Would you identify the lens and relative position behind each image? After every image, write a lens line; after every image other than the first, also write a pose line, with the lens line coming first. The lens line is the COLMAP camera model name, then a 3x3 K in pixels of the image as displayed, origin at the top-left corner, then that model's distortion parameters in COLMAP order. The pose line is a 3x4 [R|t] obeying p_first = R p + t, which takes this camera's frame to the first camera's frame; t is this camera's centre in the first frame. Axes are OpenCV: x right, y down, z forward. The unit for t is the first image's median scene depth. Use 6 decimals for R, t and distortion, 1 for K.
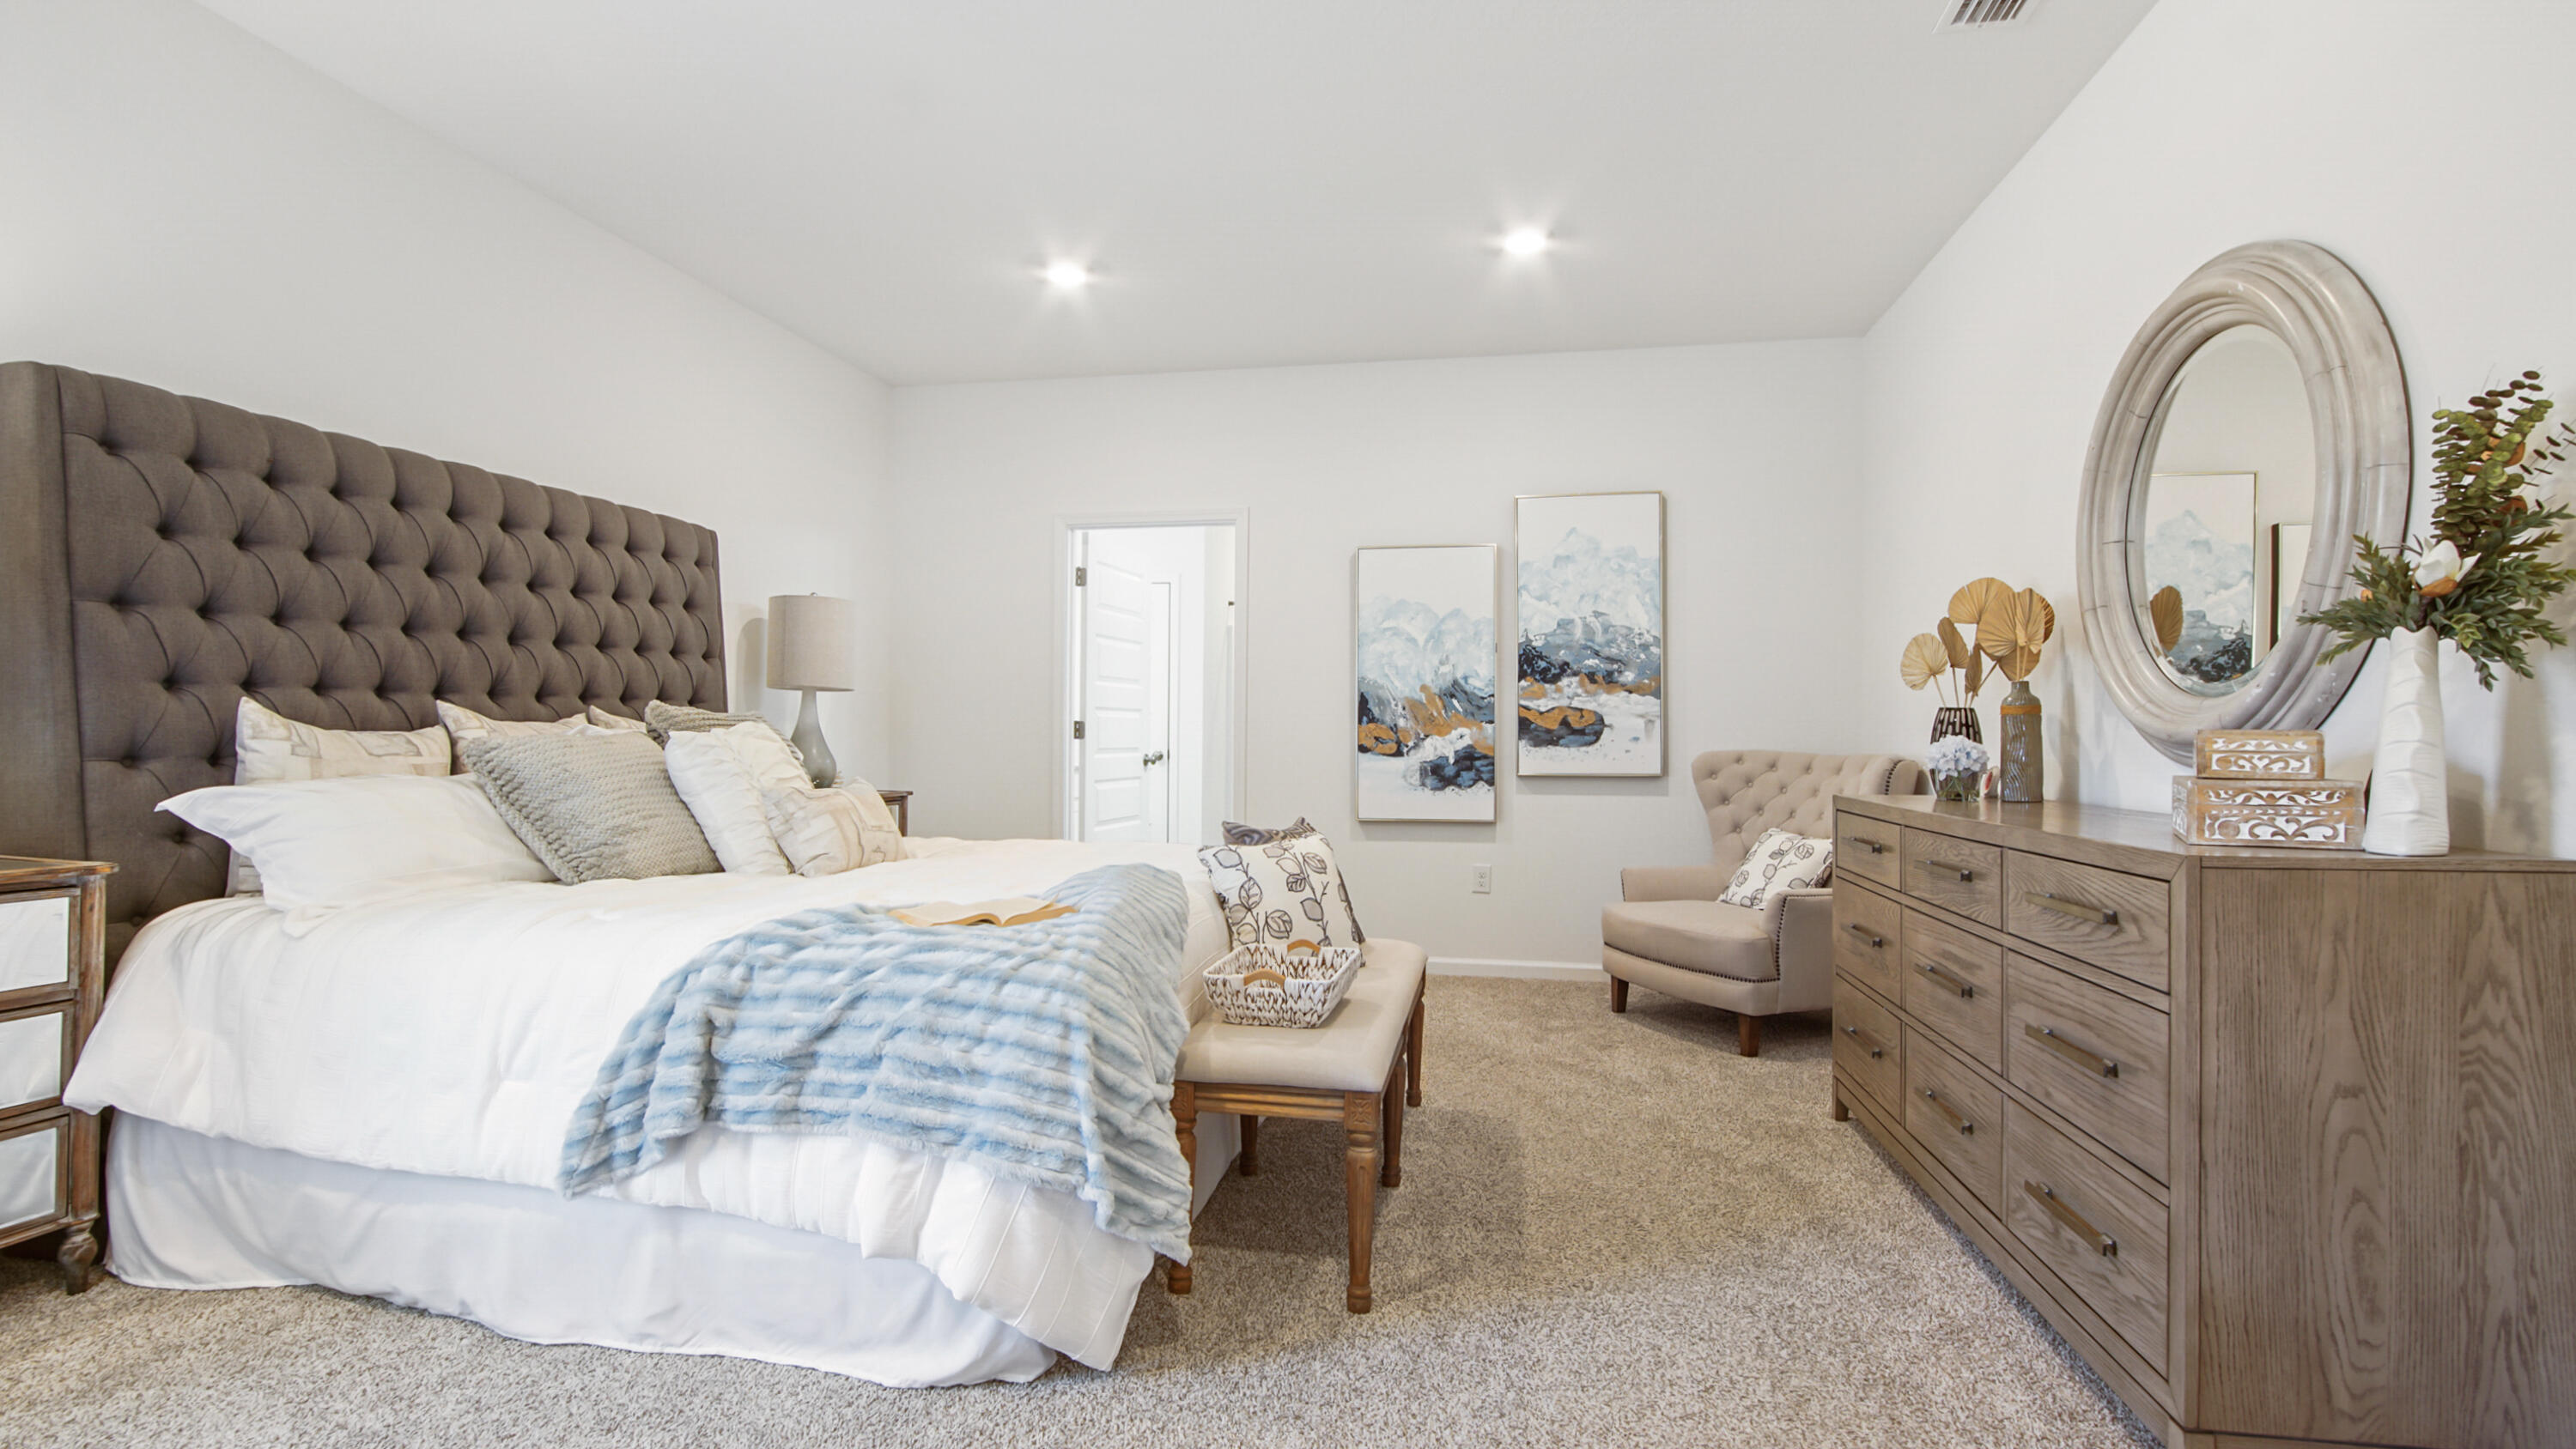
lens RADIAL K [[1206.2, 0, 1288.0], [0, 1206.2, 724.5], [0, 0, 1]] dist [-0.011942, 0.000848]
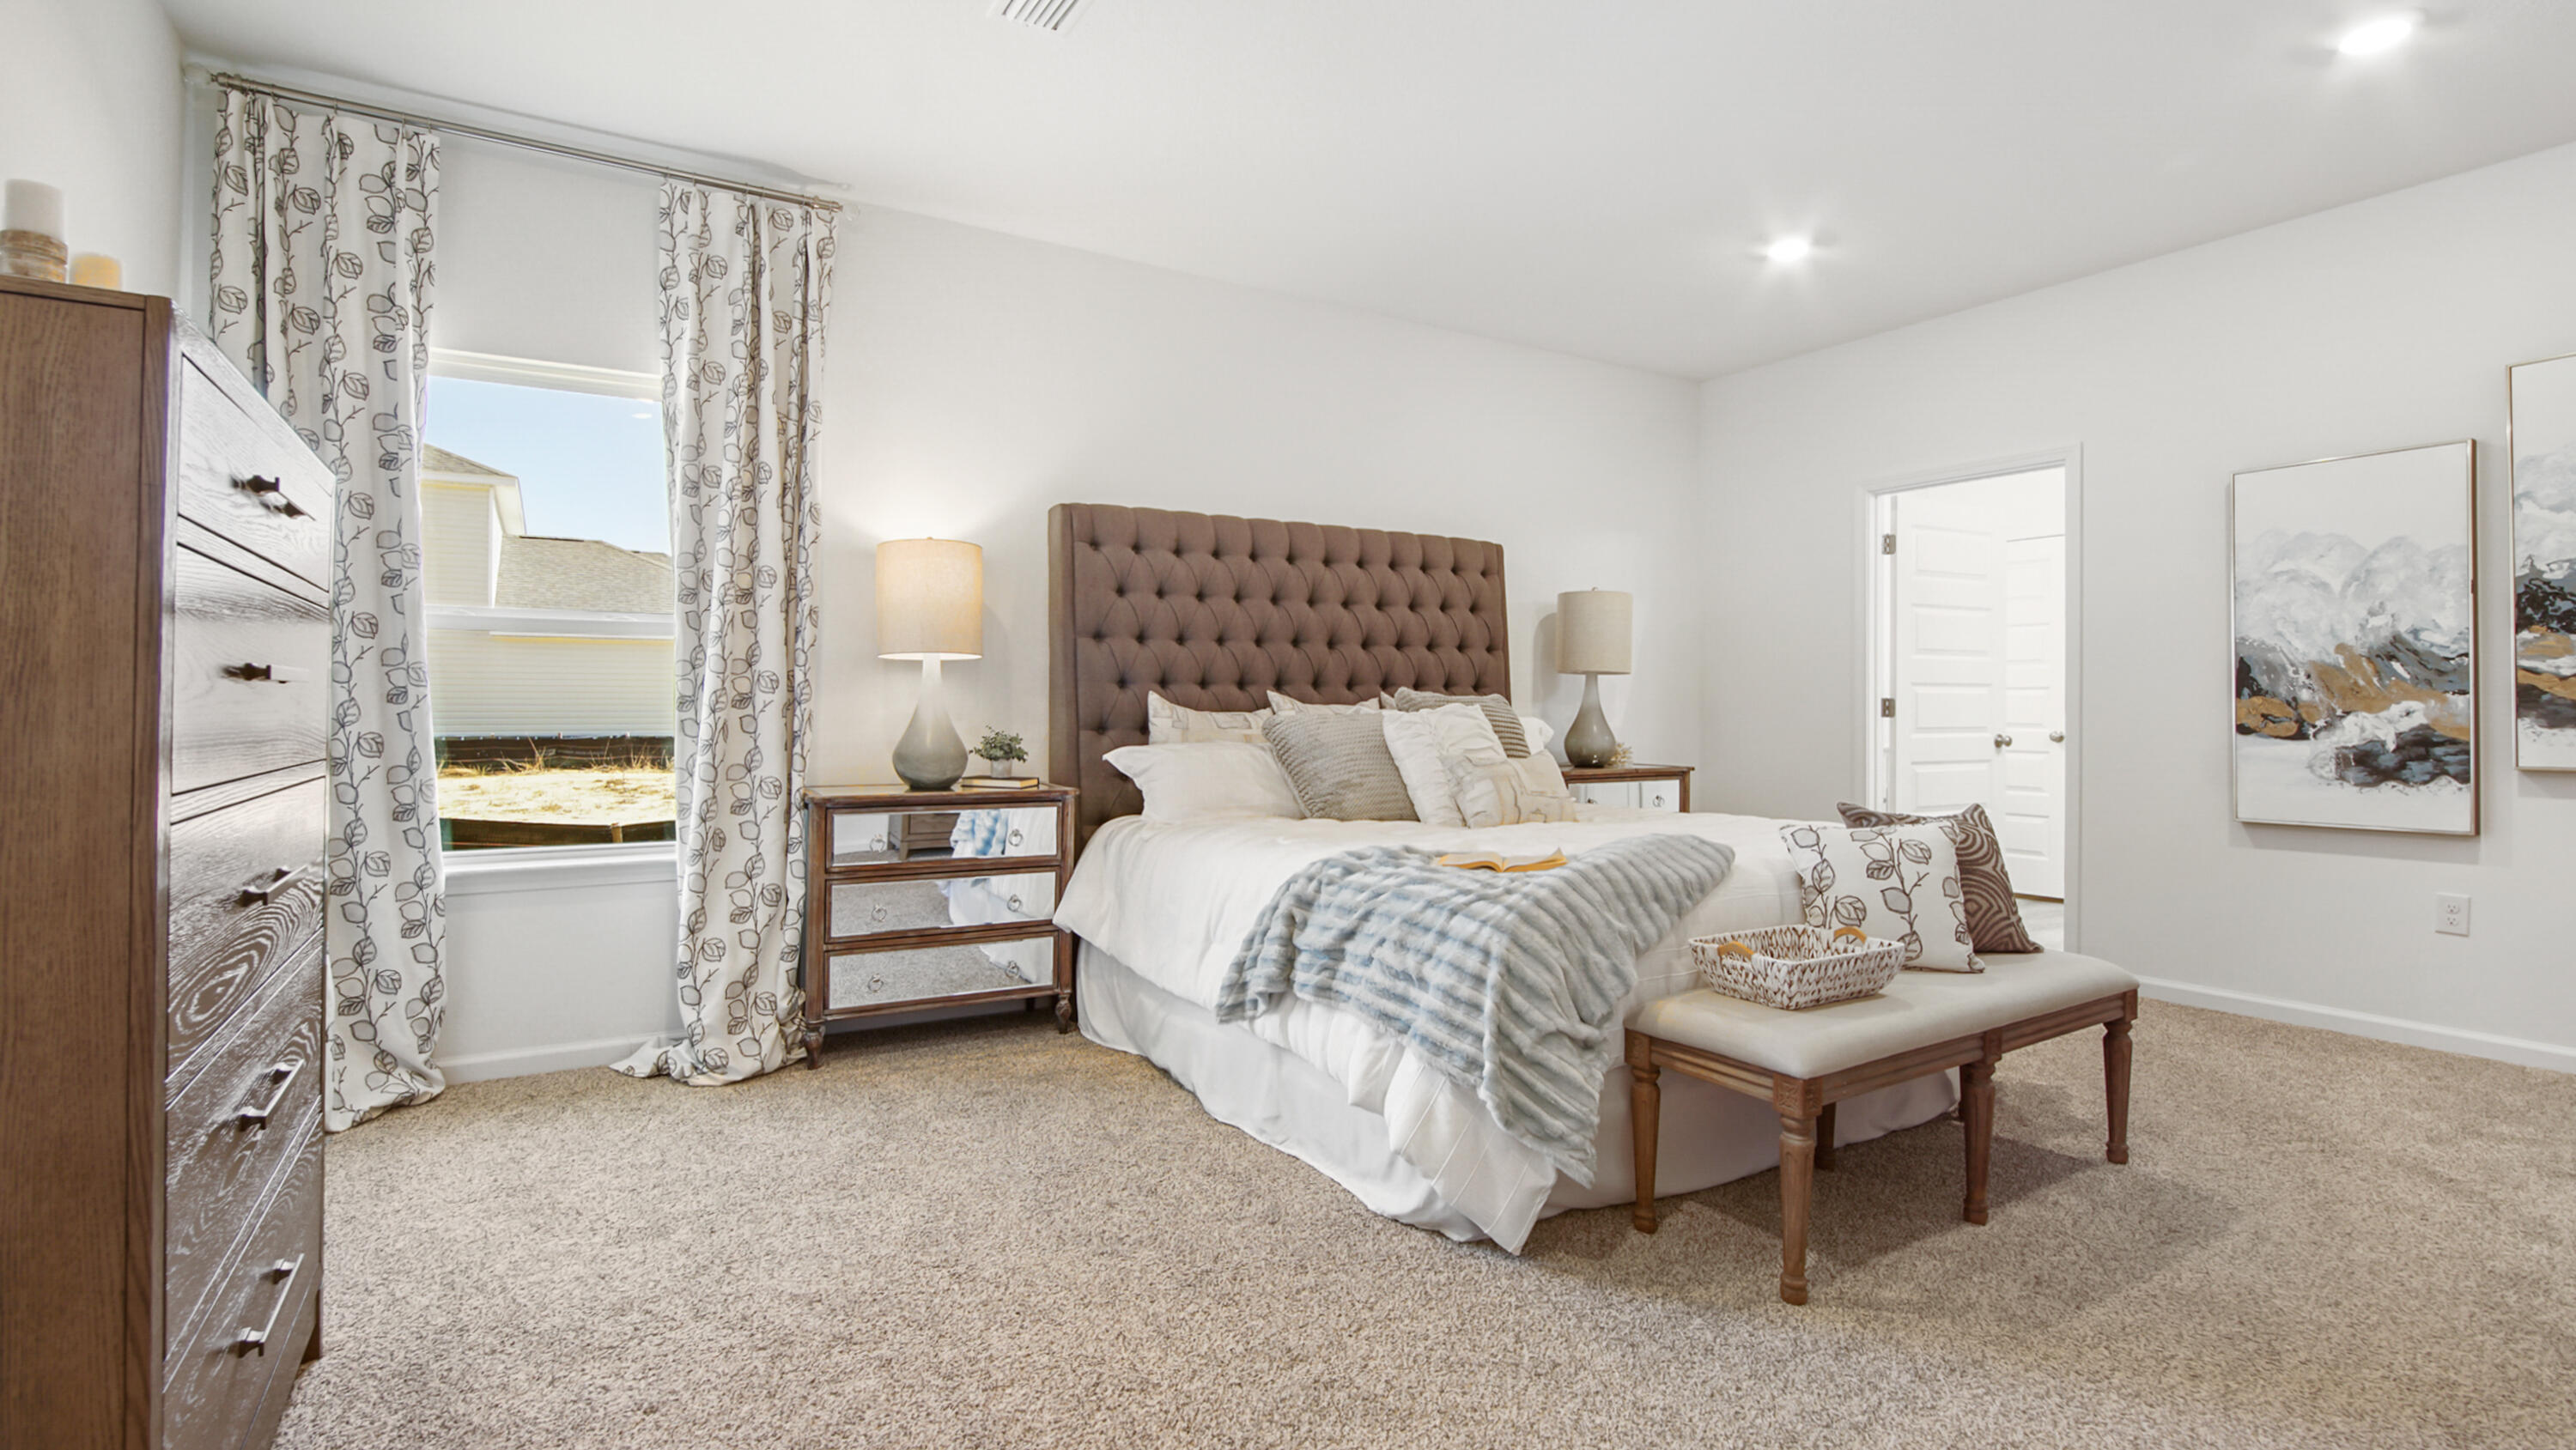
lens RADIAL K [[1231.4, 0, 1290.6], [0, 1231.4, 695.0], [0, 0, 1]] dist [-0.000947, 0.000268]
pose [[0.674869, -0.014157, -0.737802, 0.472545], [0.009262, 0.999900, -0.010714, 0.001603], [0.737880, 0.000397, 0.674932, 0.020737]]
